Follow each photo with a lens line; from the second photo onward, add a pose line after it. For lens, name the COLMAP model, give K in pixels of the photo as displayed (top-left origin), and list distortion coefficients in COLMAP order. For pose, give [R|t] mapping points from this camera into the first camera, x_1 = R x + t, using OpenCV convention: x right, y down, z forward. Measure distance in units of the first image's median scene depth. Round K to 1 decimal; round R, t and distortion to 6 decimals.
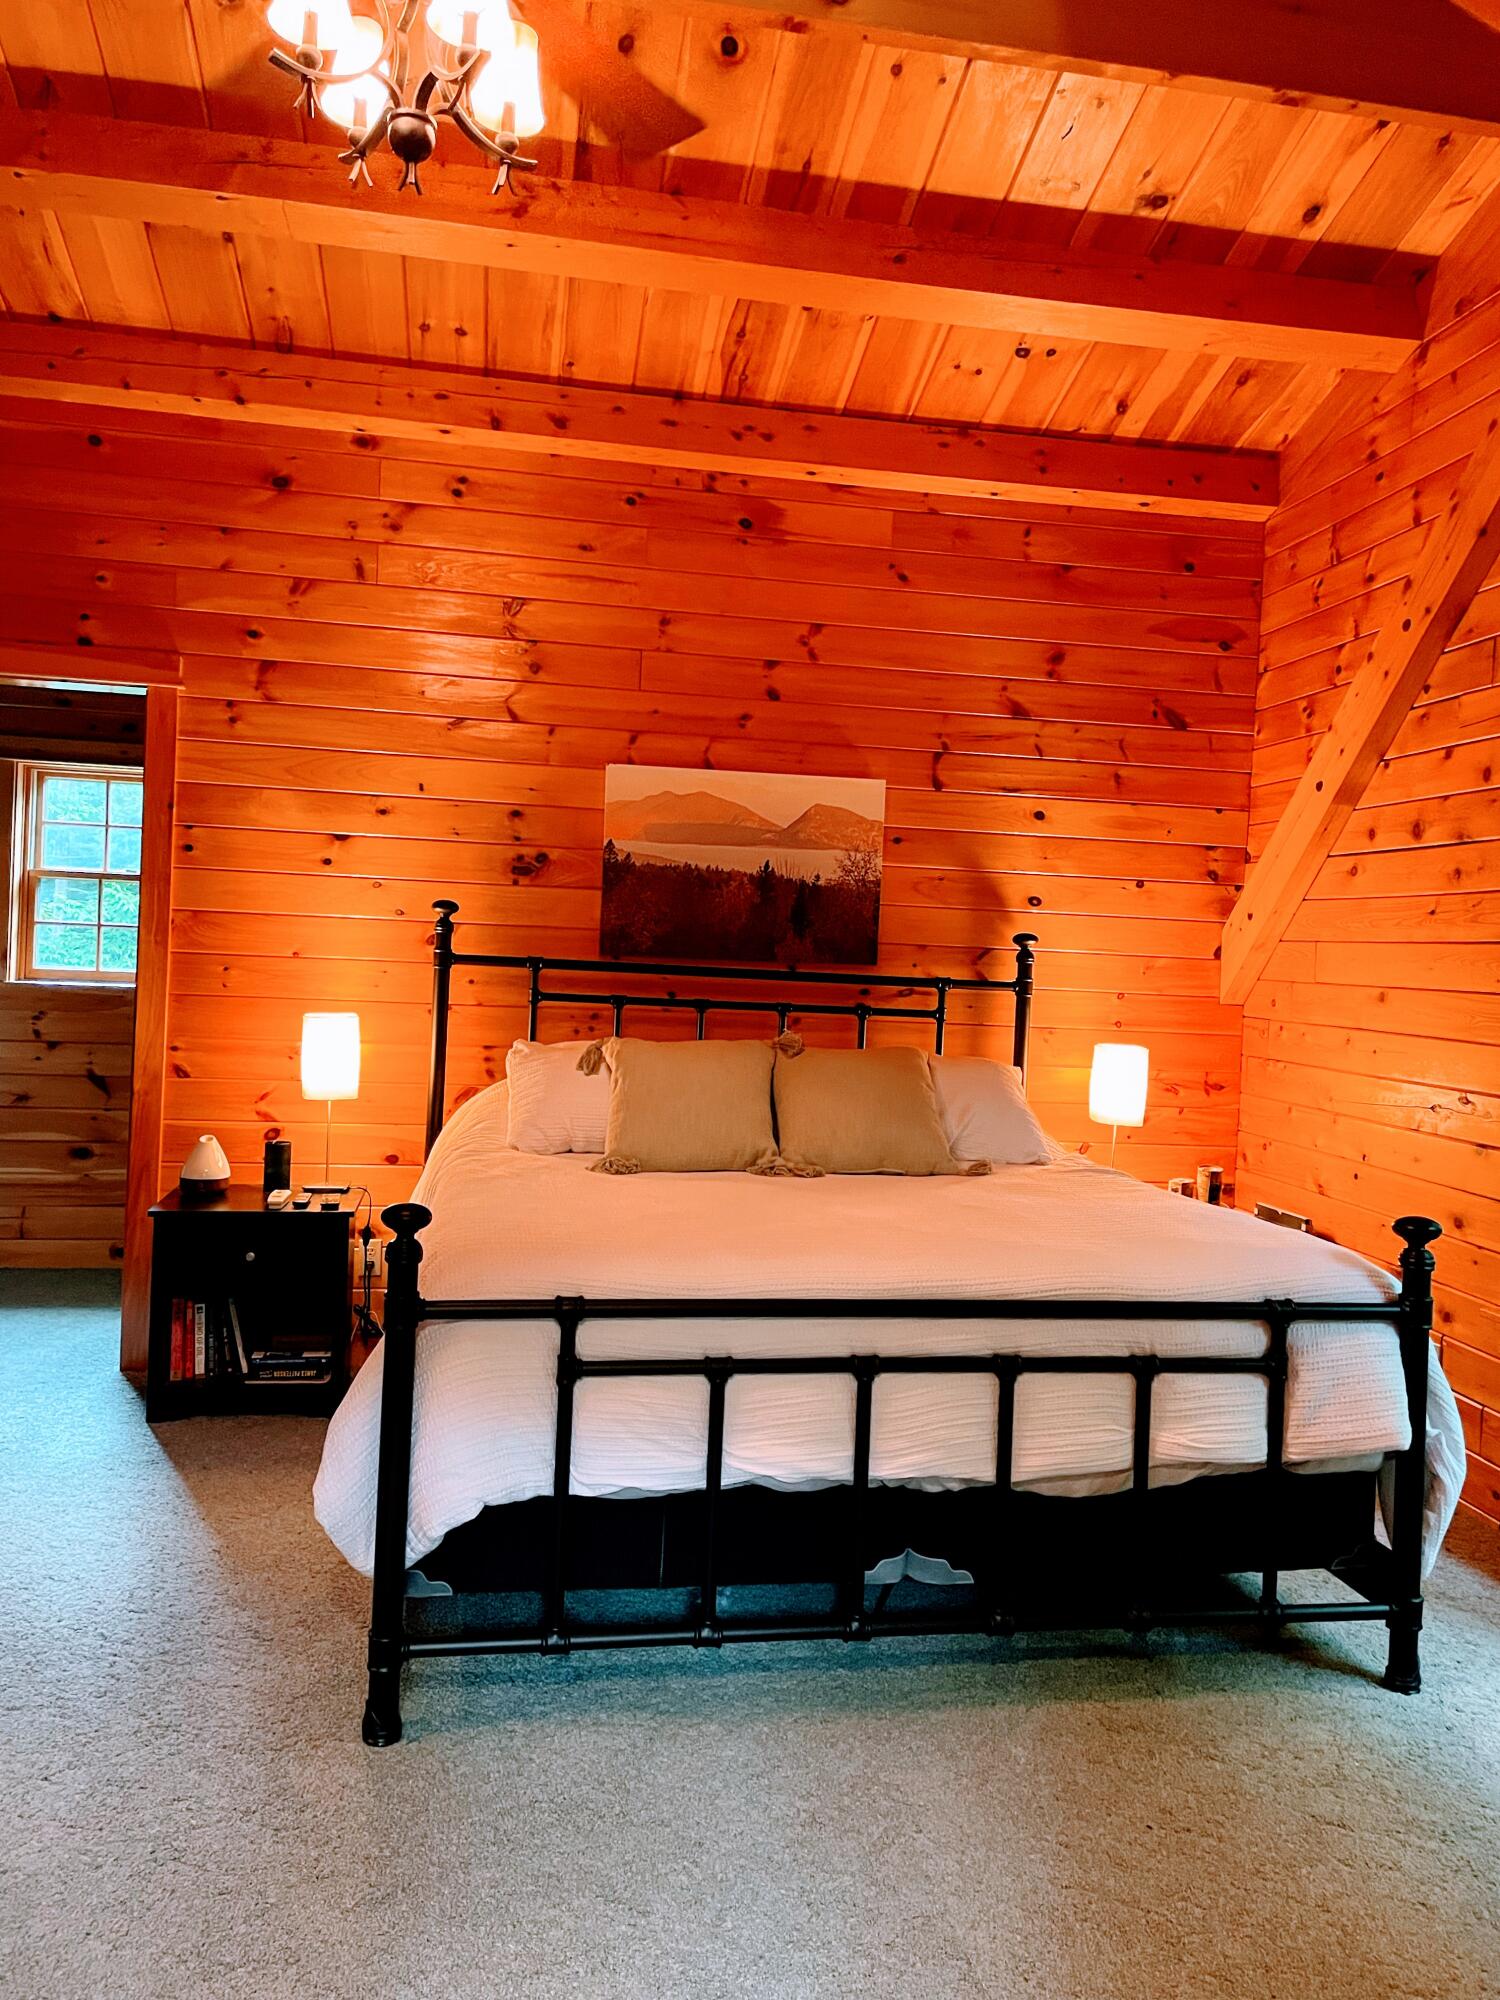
lens RADIAL K [[1522.3, 0, 733.4], [0, 1522.3, 988.6], [0, 0, 1]] dist [0.049992, -0.068182]
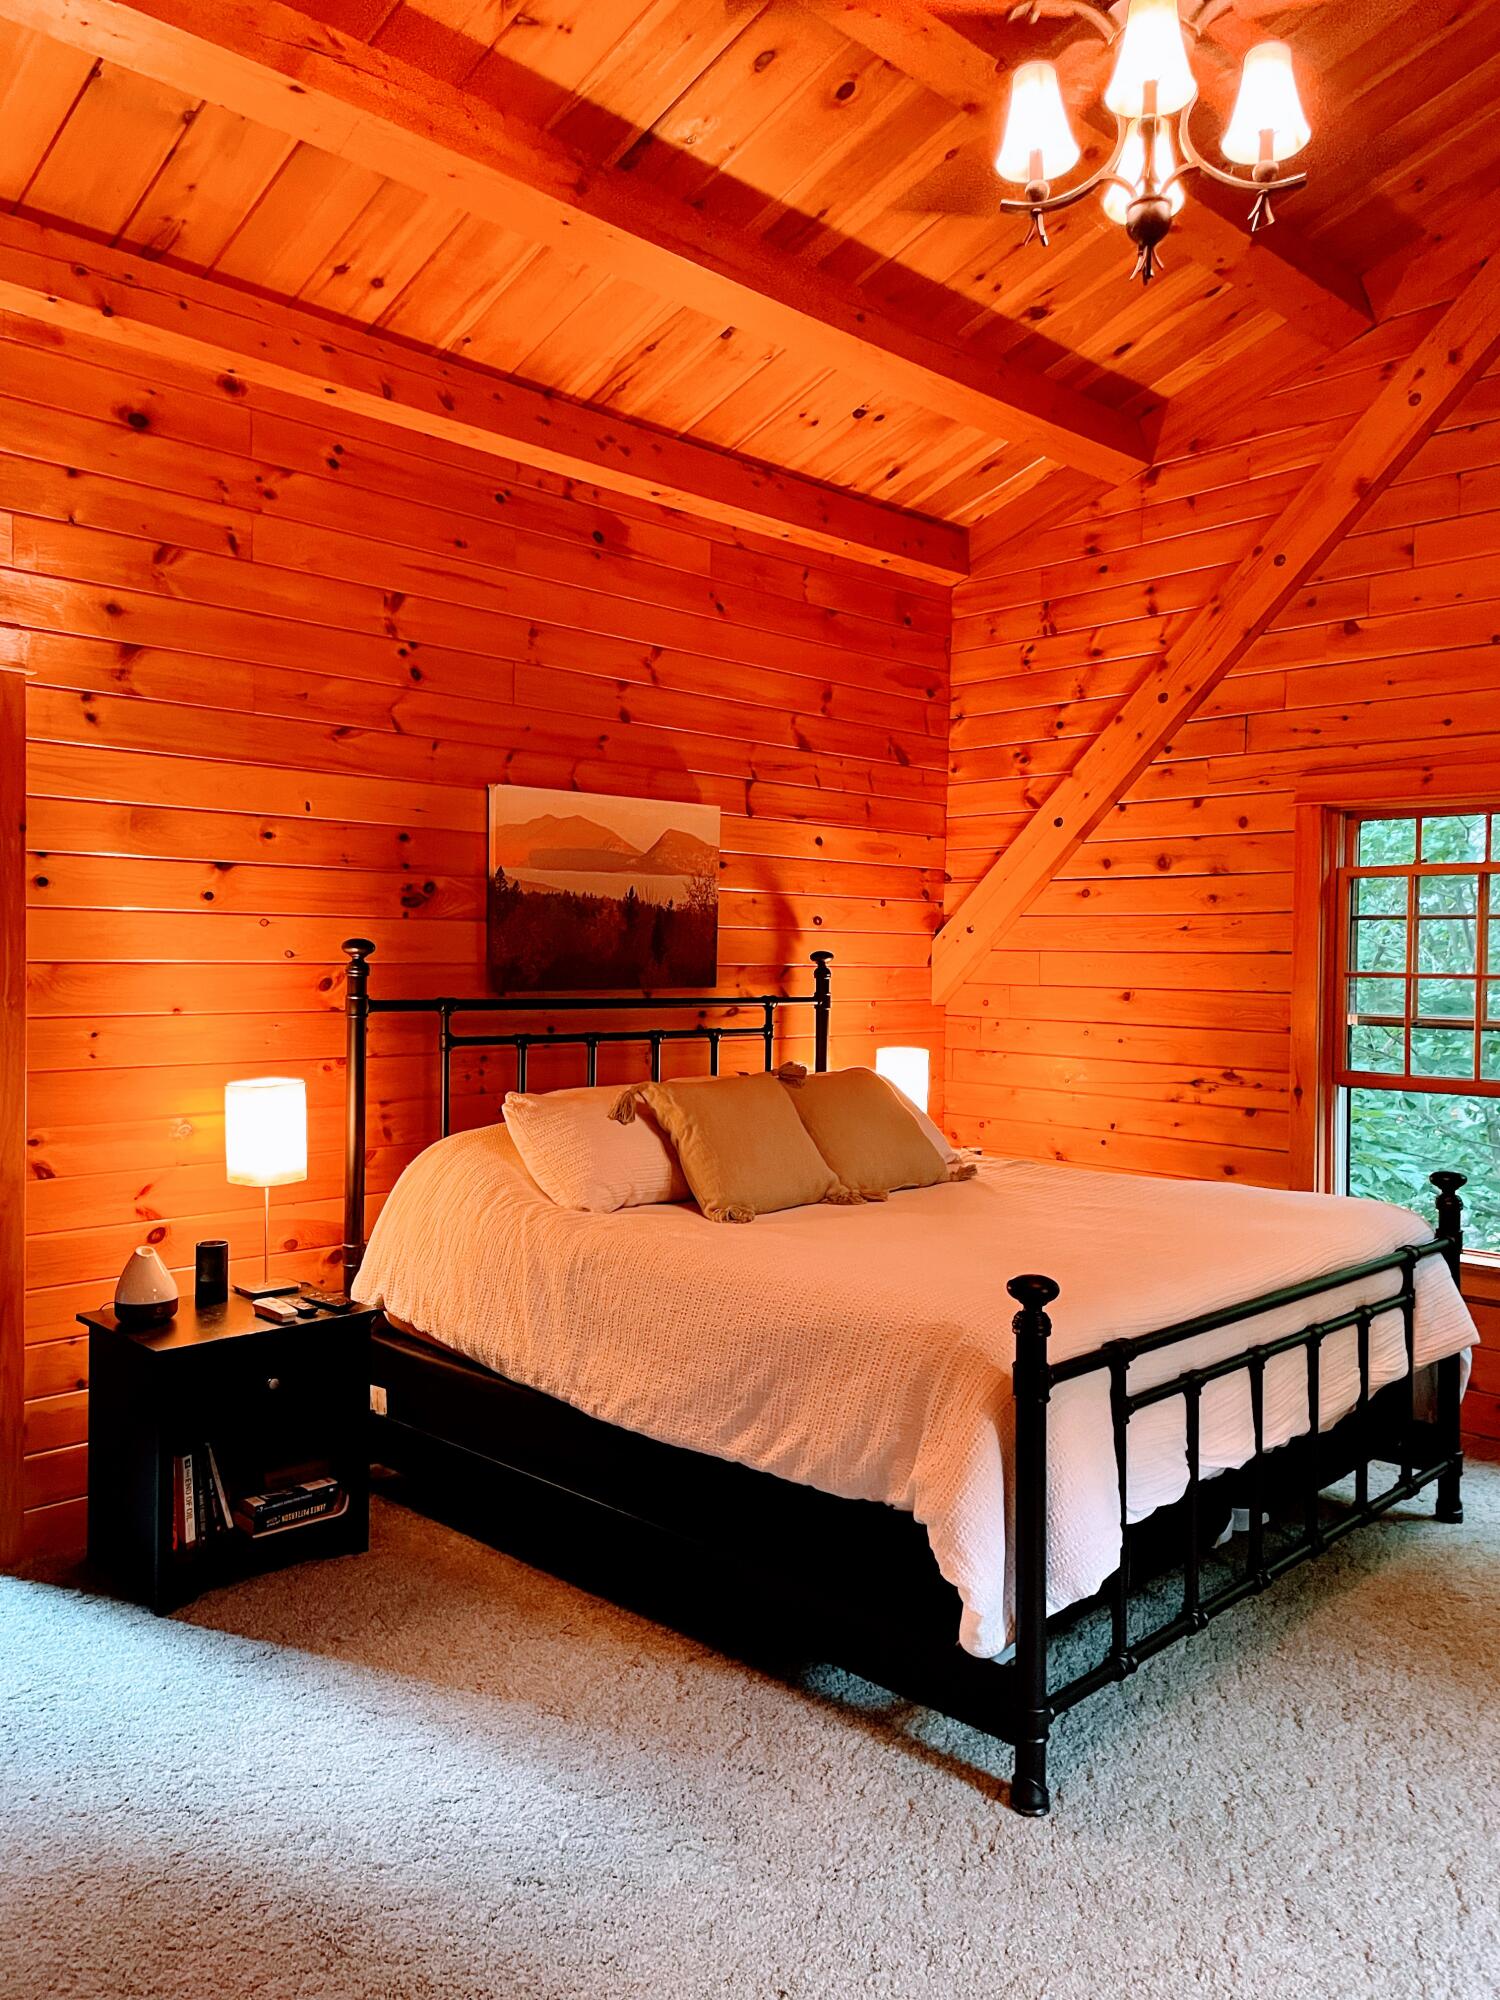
lens RADIAL K [[1522.3, 0, 750.6], [0, 1522.3, 1008.8], [0, 0, 1]] dist [0.049992, -0.068182]
pose [[0.815950, -0.056190, 0.575385, -0.501342], [0.039894, 0.998366, 0.040922, -0.044220], [-0.576744, -0.010436, 0.816858, 0.158600]]
